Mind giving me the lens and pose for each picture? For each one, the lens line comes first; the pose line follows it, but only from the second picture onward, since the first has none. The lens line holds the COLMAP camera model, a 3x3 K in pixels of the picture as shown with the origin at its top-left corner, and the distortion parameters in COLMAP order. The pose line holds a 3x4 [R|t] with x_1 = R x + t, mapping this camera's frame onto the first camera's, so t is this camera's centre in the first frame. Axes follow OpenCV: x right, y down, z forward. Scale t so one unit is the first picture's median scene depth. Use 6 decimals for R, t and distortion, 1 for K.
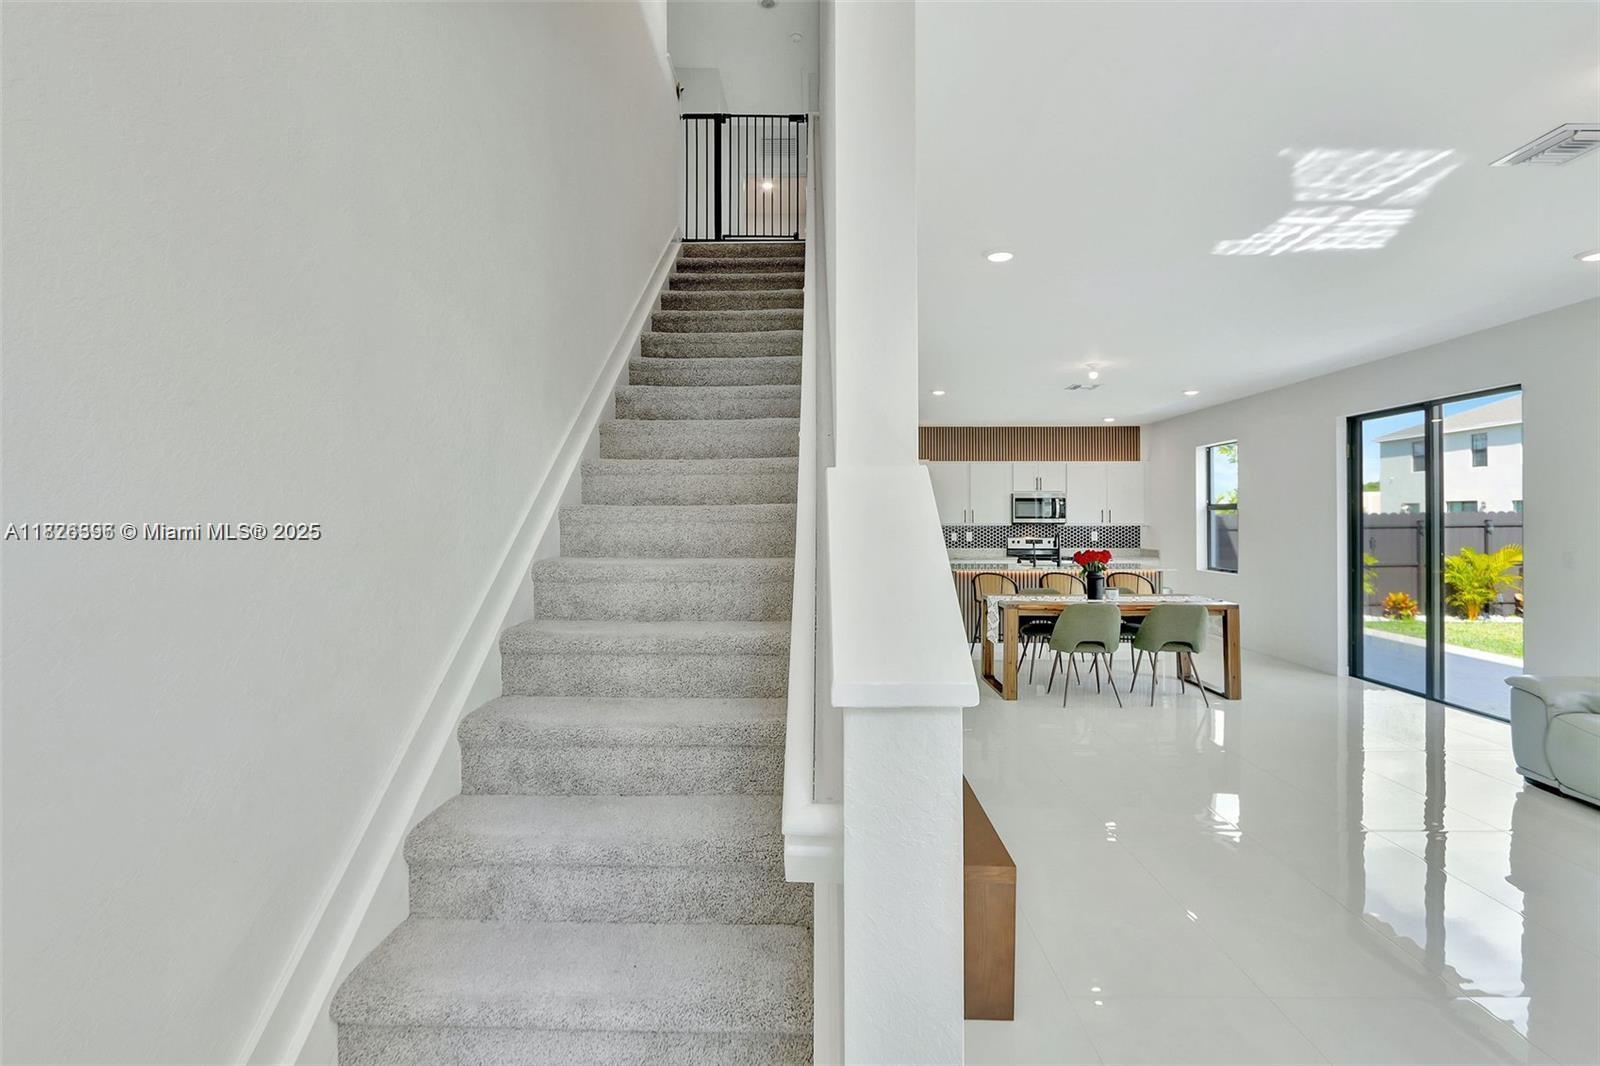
lens RADIAL K [[747.7, 0, 807.7], [0, 747.7, 517.2], [0, 0, 1]] dist [-0.003232, -0.001009]
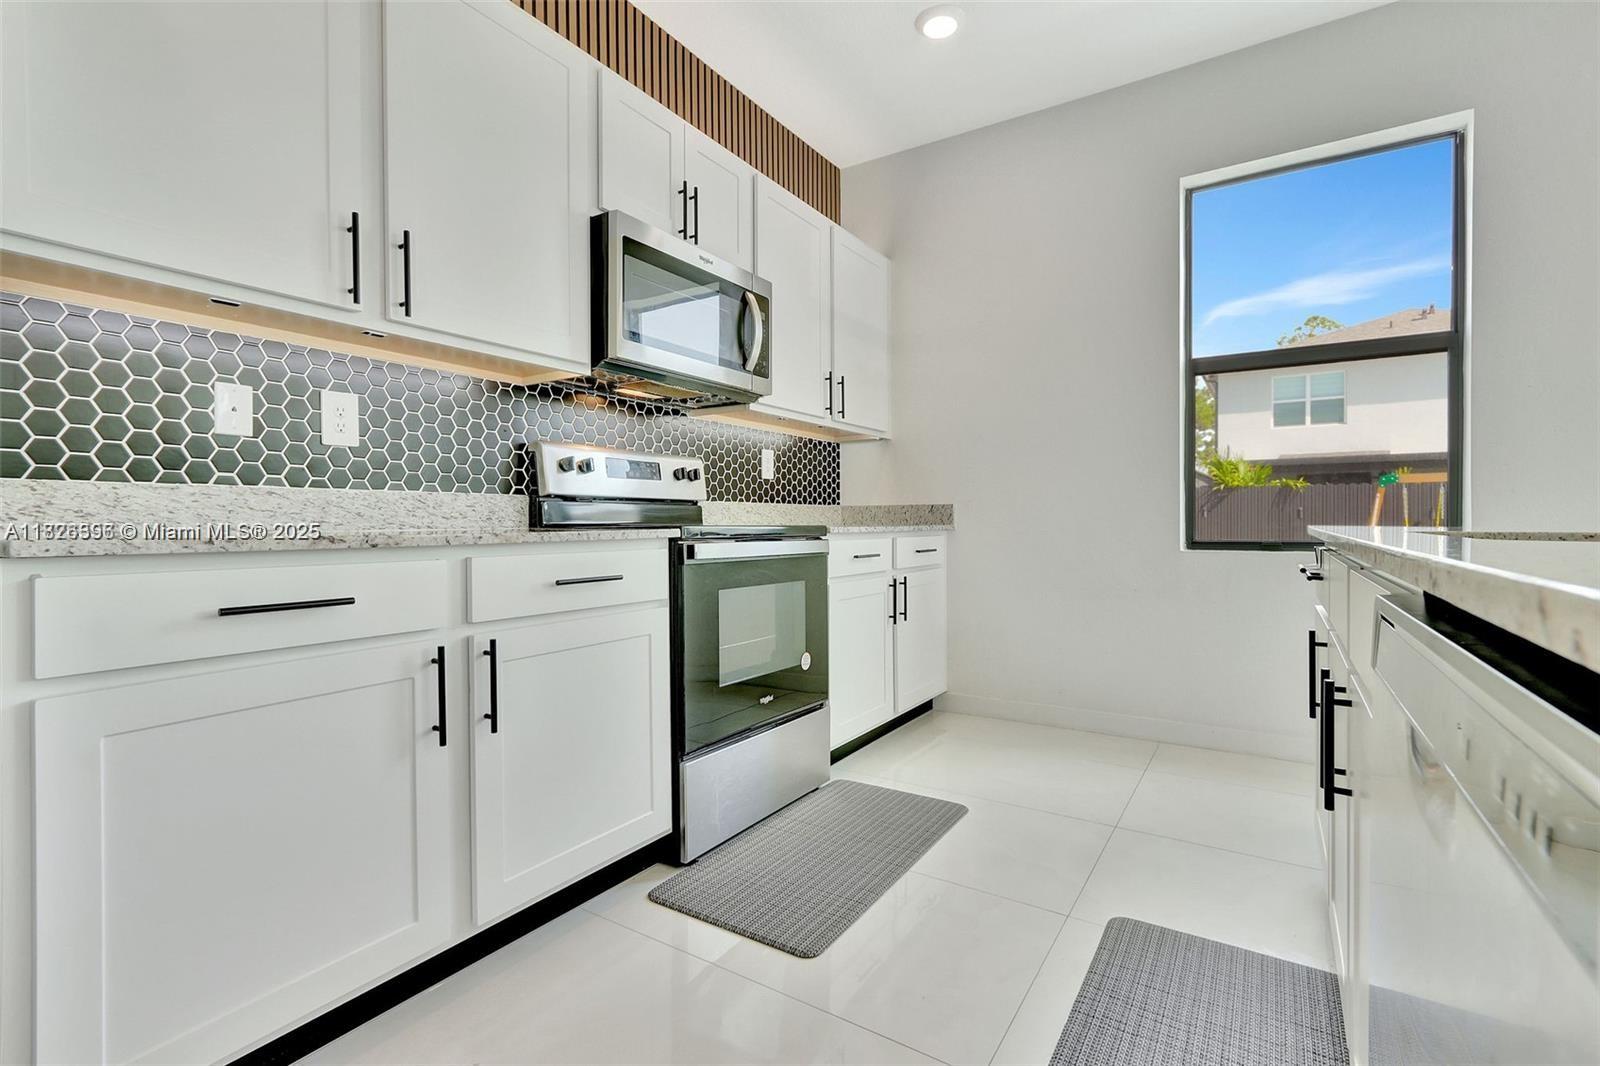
lens RADIAL K [[747.7, 0, 796.0], [0, 747.7, 524.5], [0, 0, 1]] dist [-0.003232, -0.001009]
pose [[0.538764, -0.004646, 0.842444, 0.212275], [-0.006609, 0.999931, 0.009741, 0.077503], [-0.842431, -0.010816, 0.538696, 1.344629]]
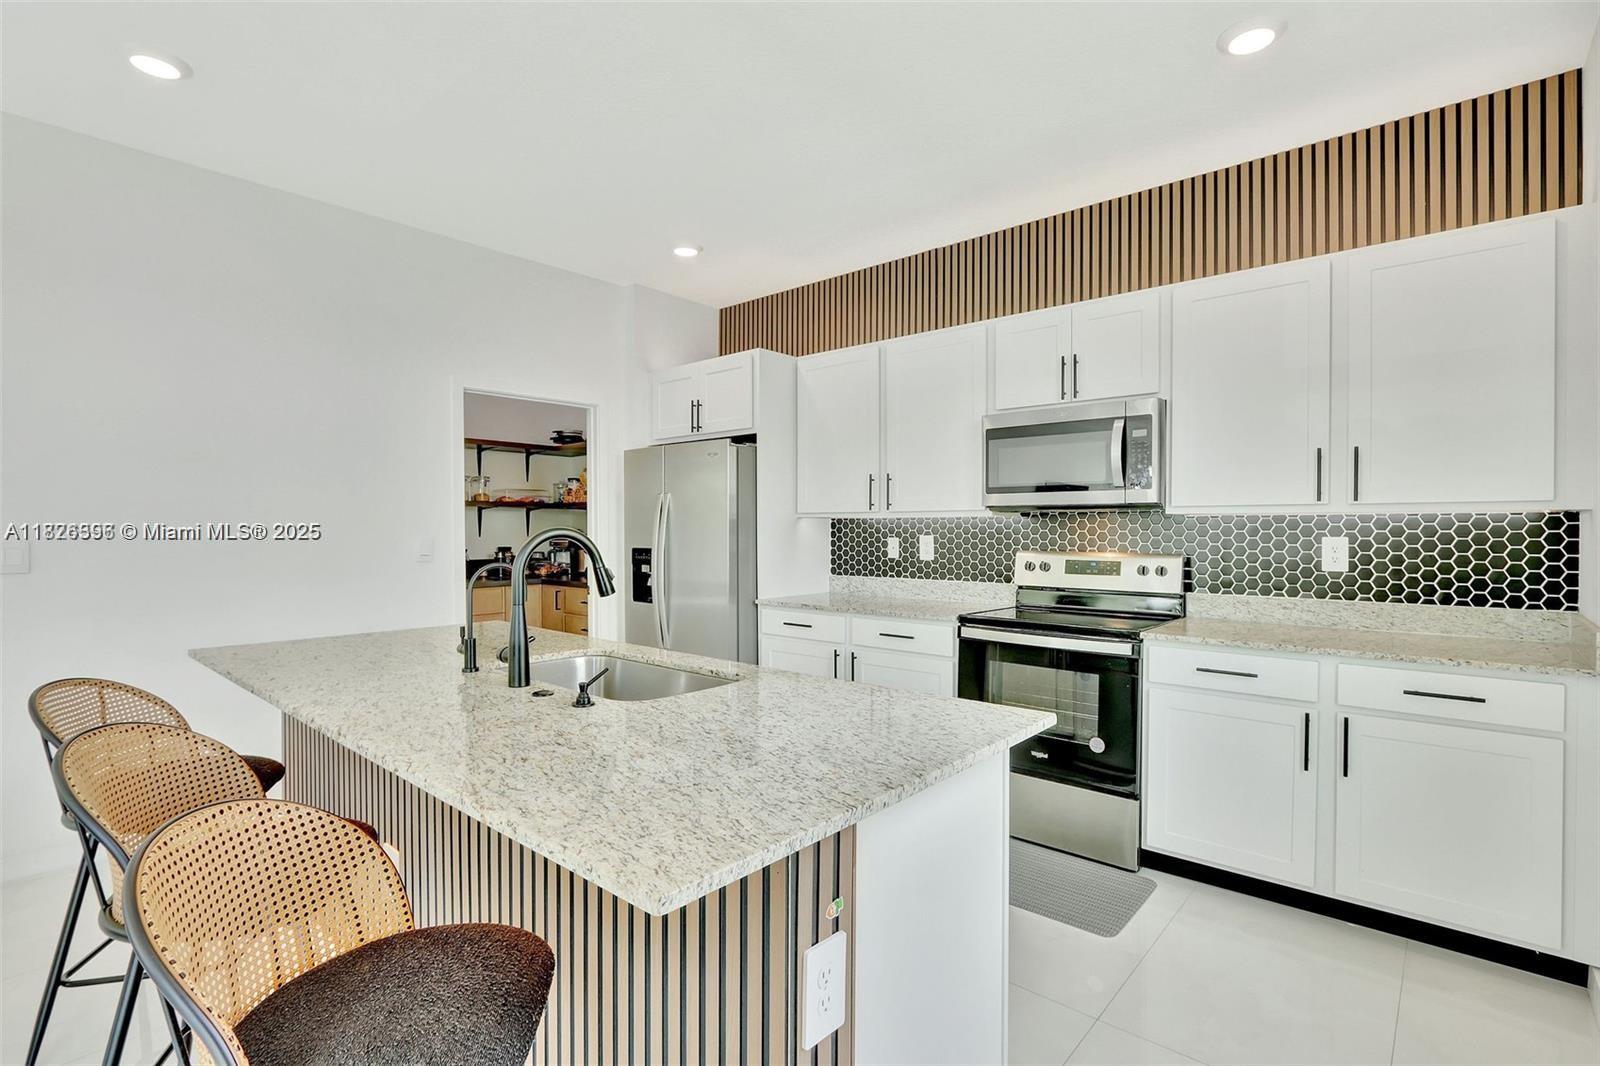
lens RADIAL K [[747.7, 0, 795.2], [0, 747.7, 532.0], [0, 0, 1]] dist [-0.003232, -0.001009]
pose [[0.743577, 0.000058, -0.668650, 0.677414], [0.013586, 0.999792, 0.015195, 0.019363], [0.668512, -0.020383, 0.743422, 1.113970]]
